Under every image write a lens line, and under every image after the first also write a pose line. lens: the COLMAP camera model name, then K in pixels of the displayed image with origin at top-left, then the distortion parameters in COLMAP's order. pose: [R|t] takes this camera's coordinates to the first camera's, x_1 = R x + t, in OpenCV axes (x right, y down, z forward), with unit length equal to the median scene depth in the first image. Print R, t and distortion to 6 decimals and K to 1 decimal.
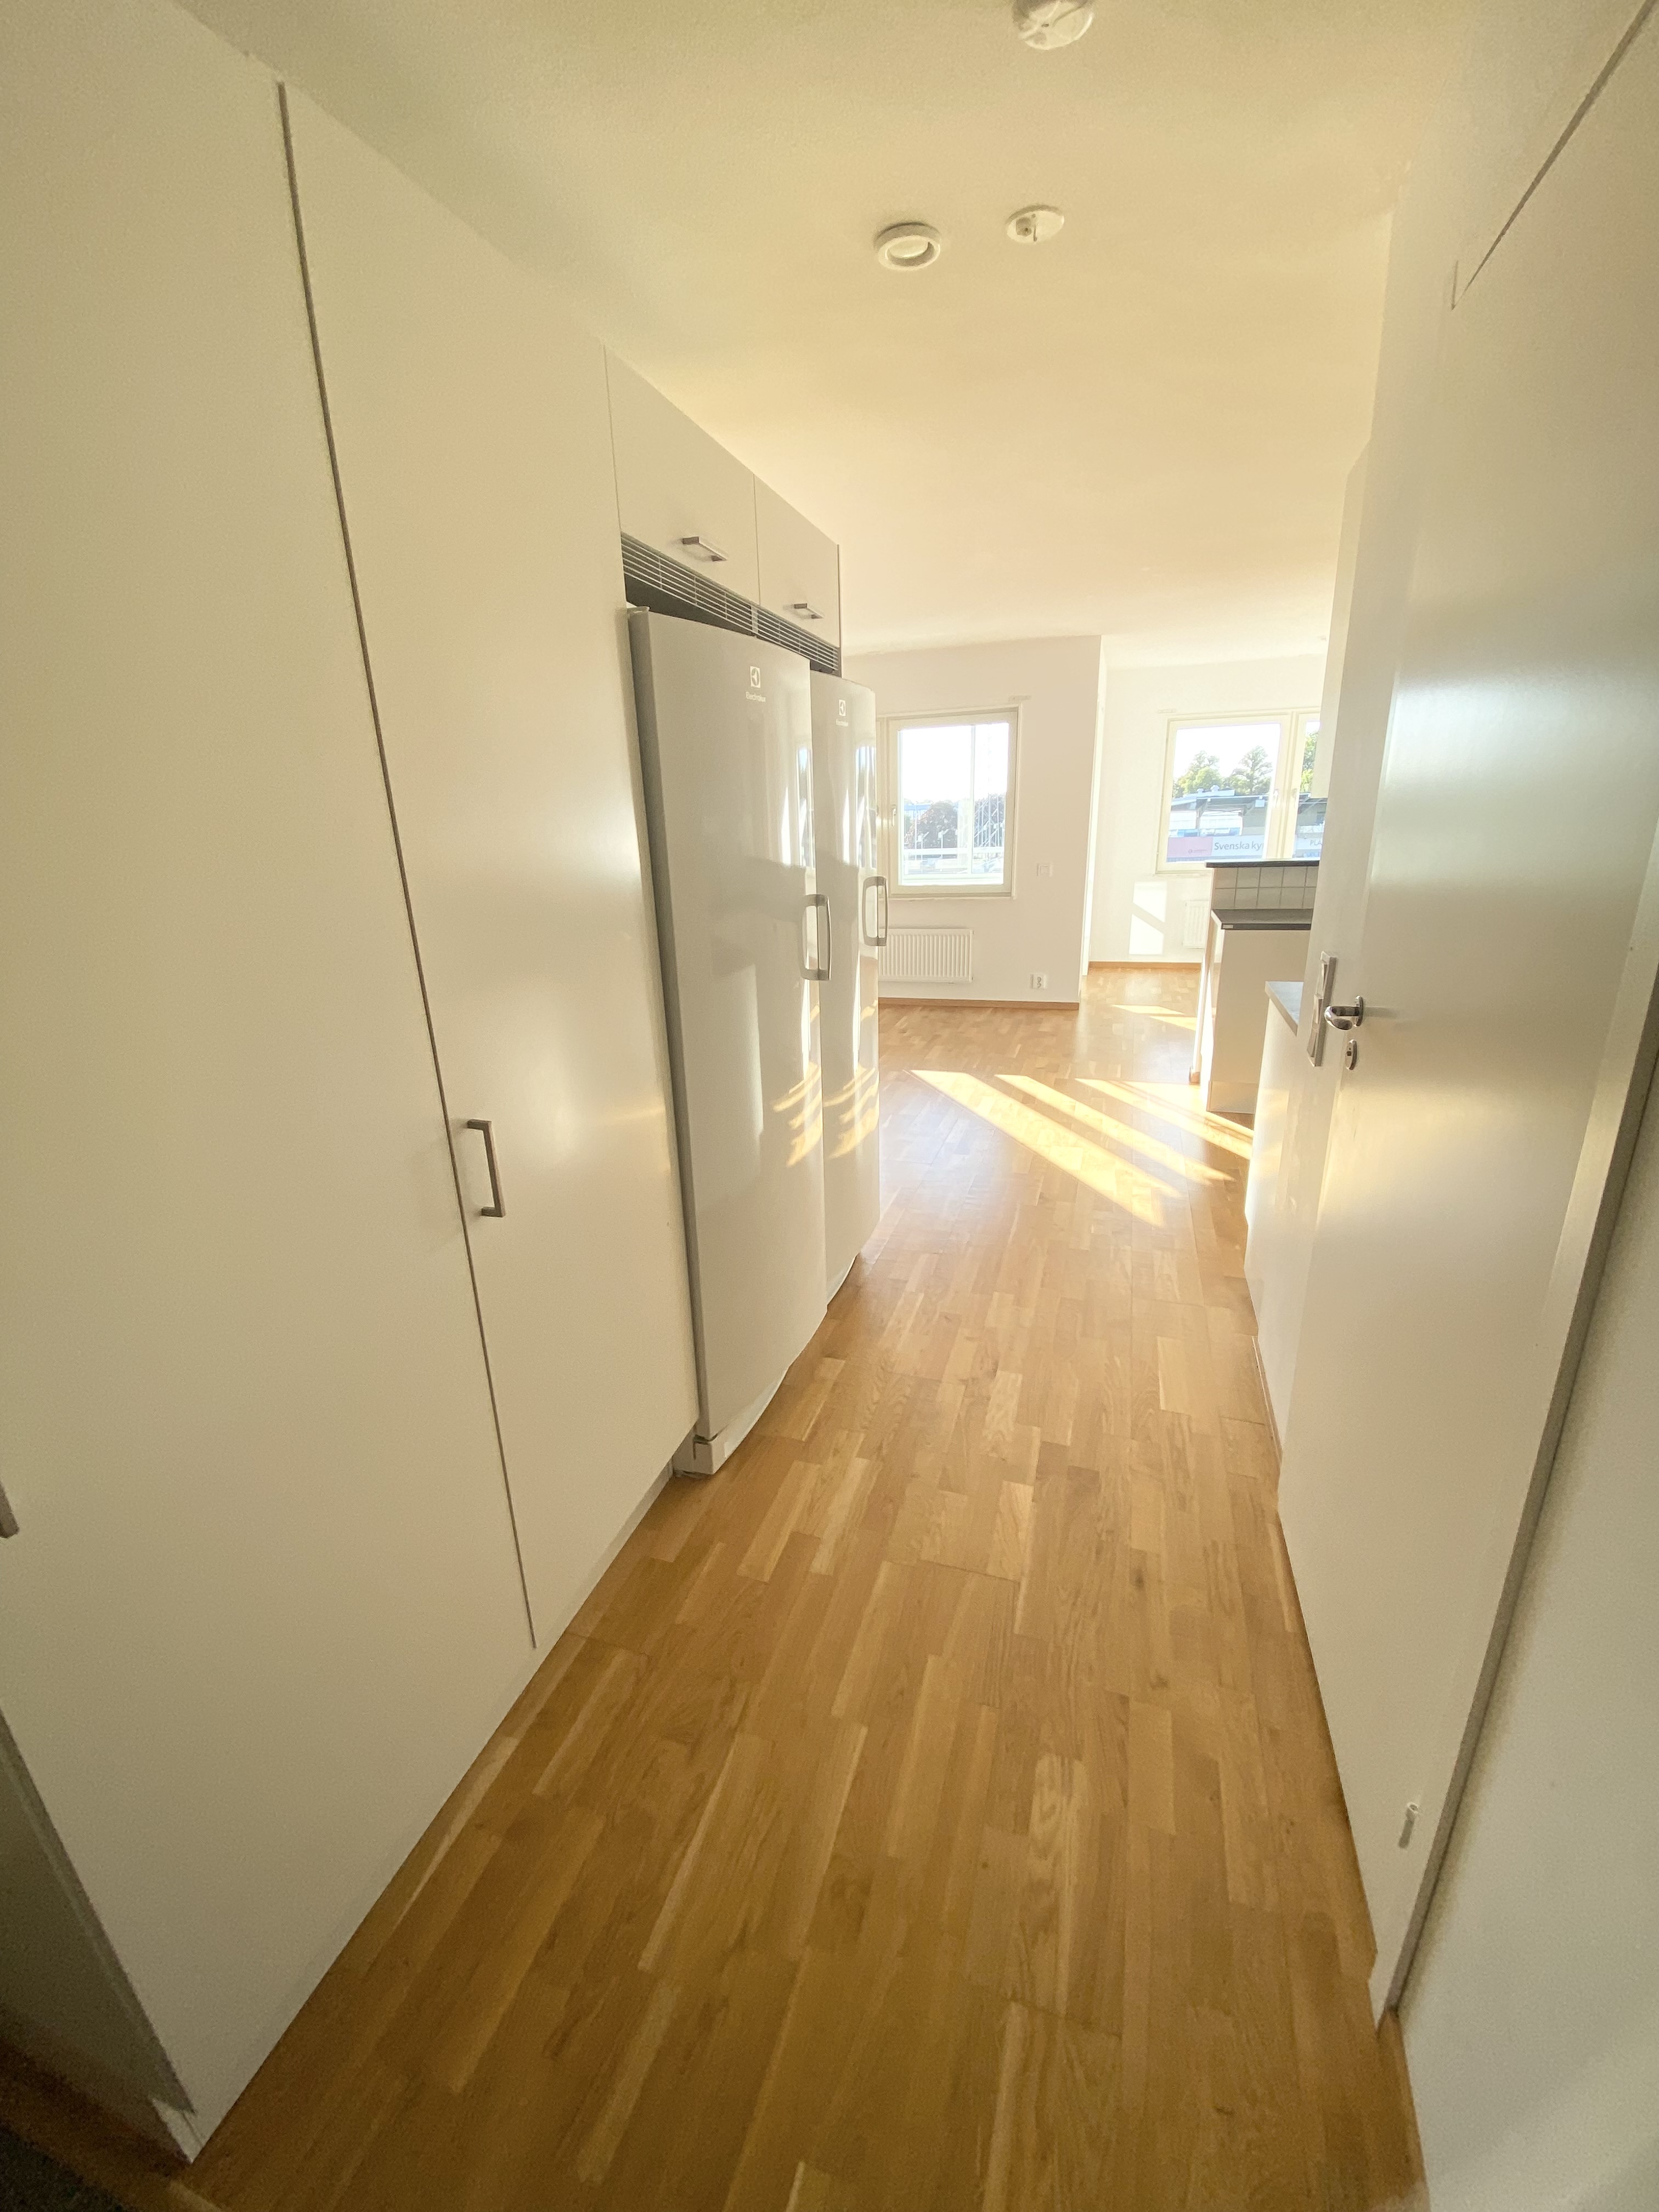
lens RADIAL K [[904.3, 0, 819.6], [0, 904.3, 1101.4], [0, 0, 1]] dist [-0.004549, -0.005553]
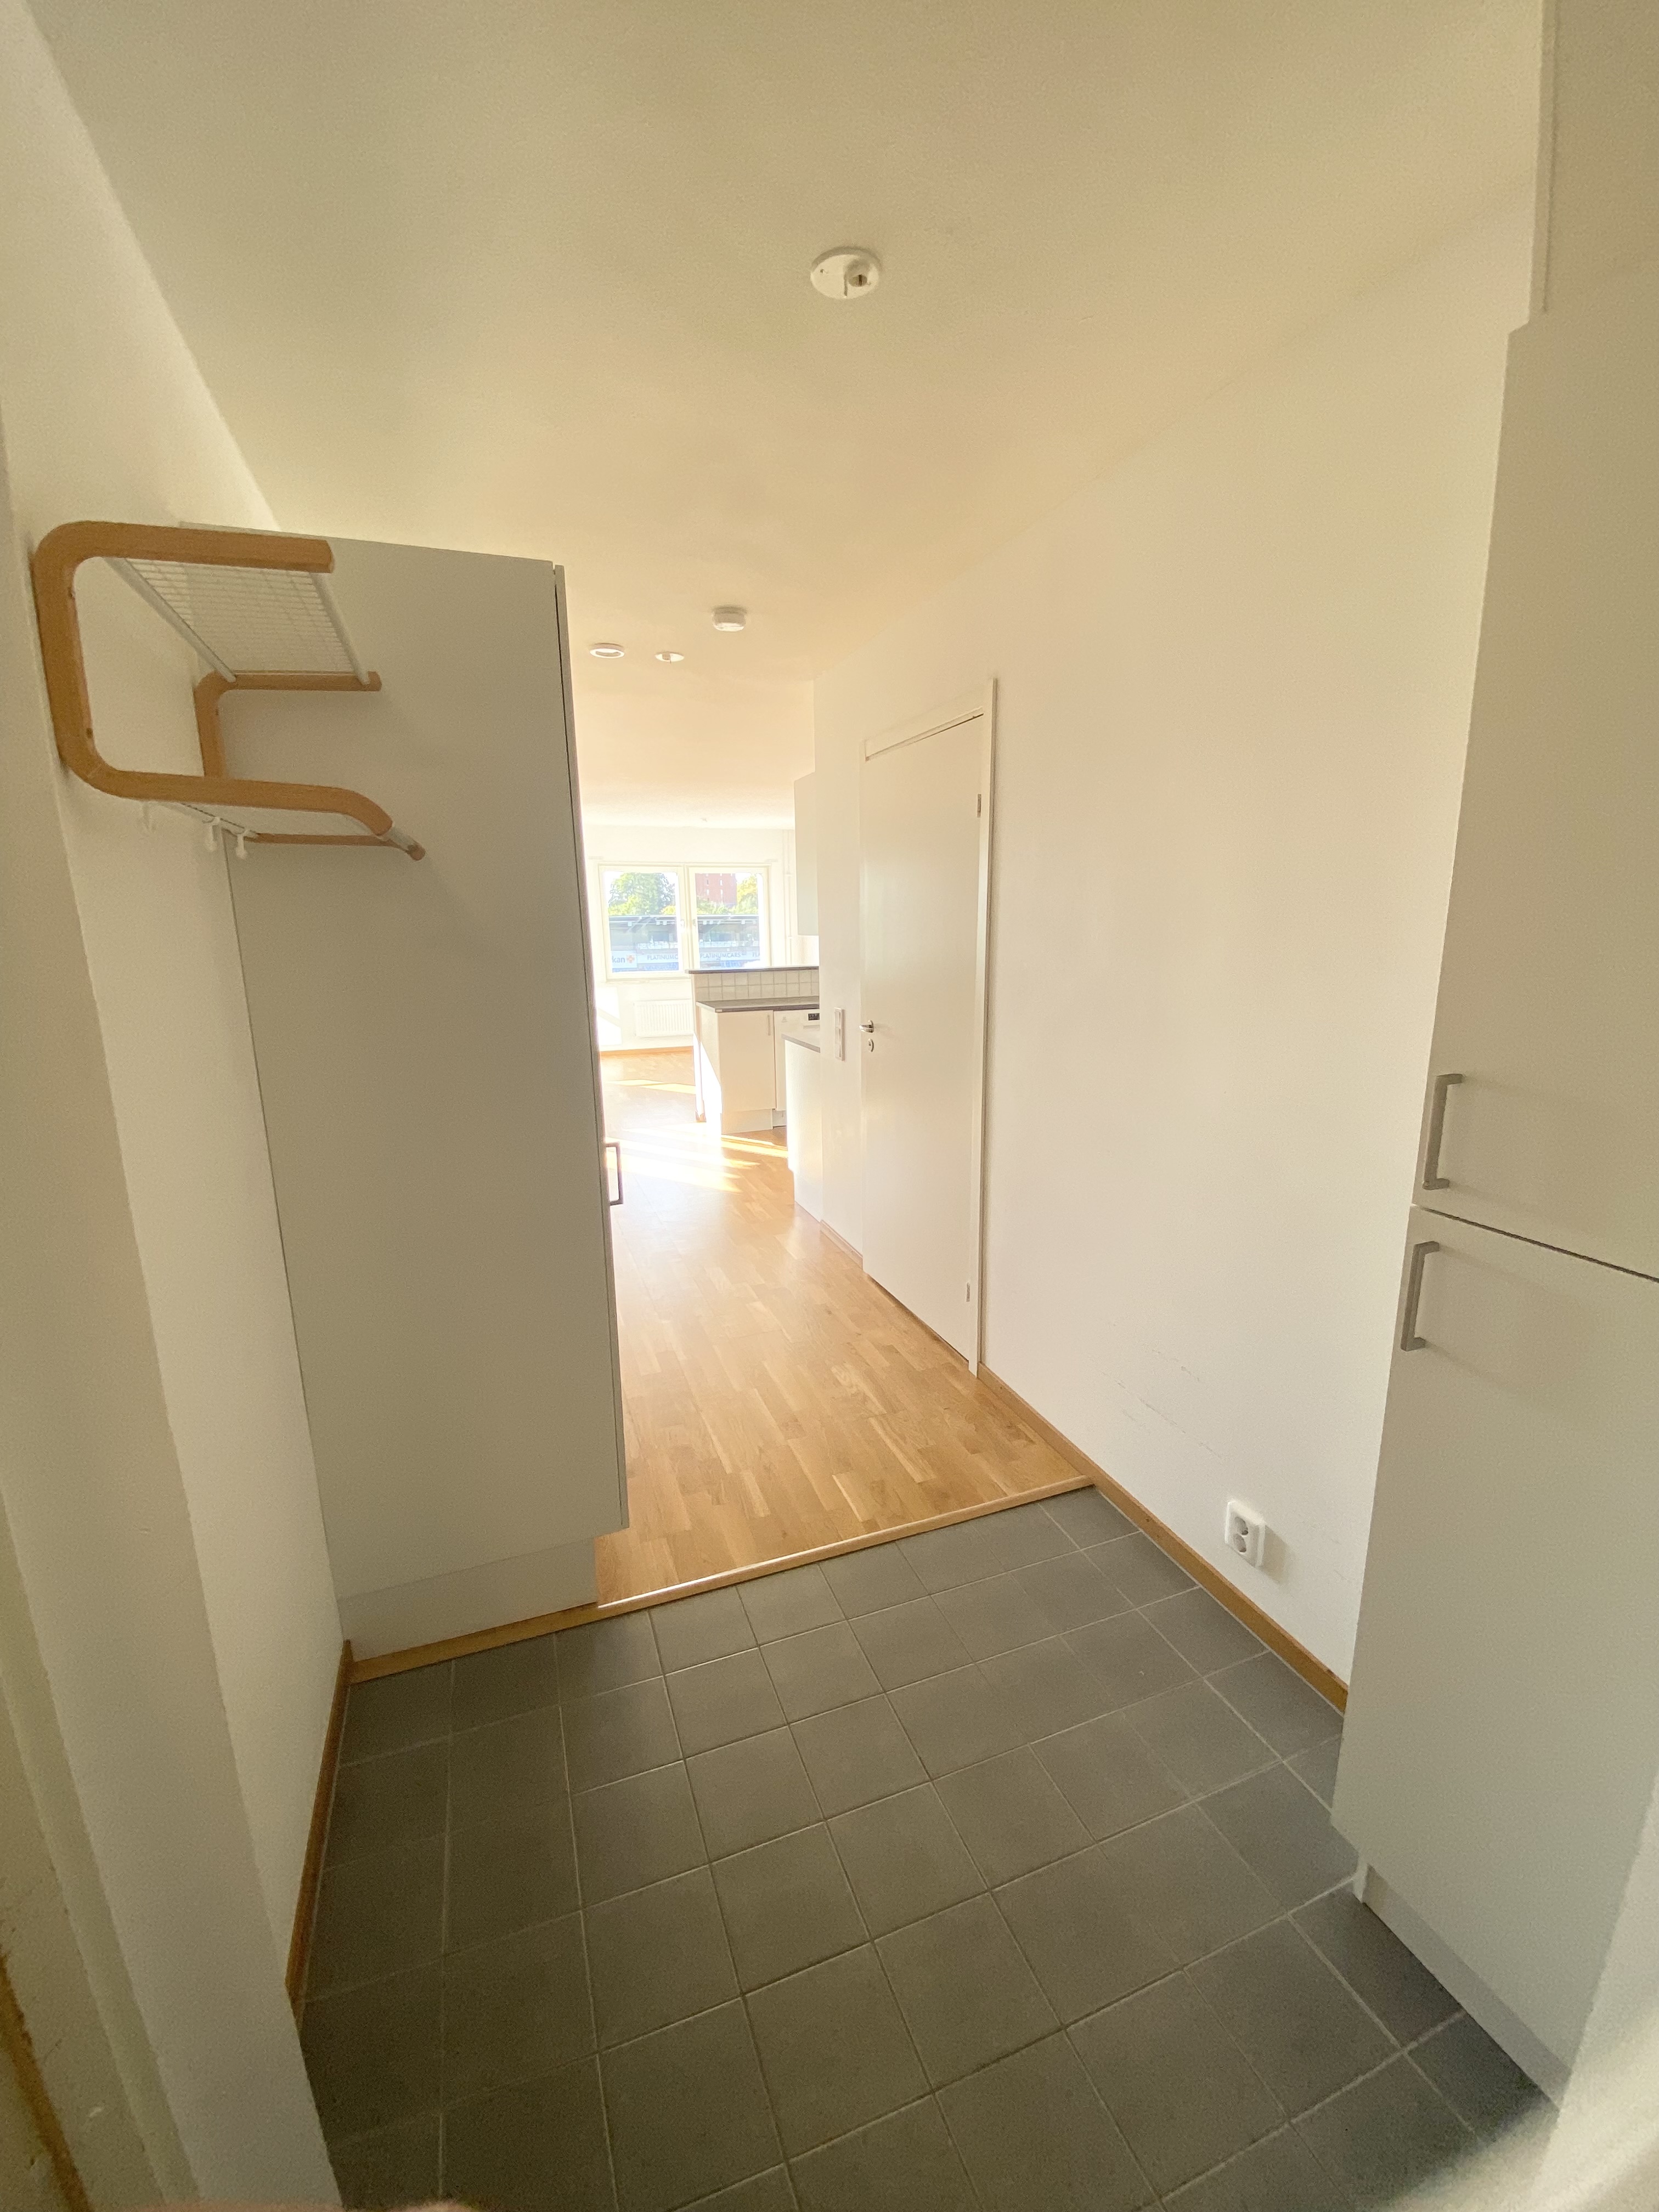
lens RADIAL K [[904.3, 0, 824.7], [0, 904.3, 1118.1], [0, 0, 1]] dist [-0.004549, -0.005553]
pose [[0.774781, -0.115227, 0.621641, -0.866440], [0.178600, 0.983093, -0.040373, 0.180332], [-0.606478, 0.142305, 0.782262, -0.646127]]
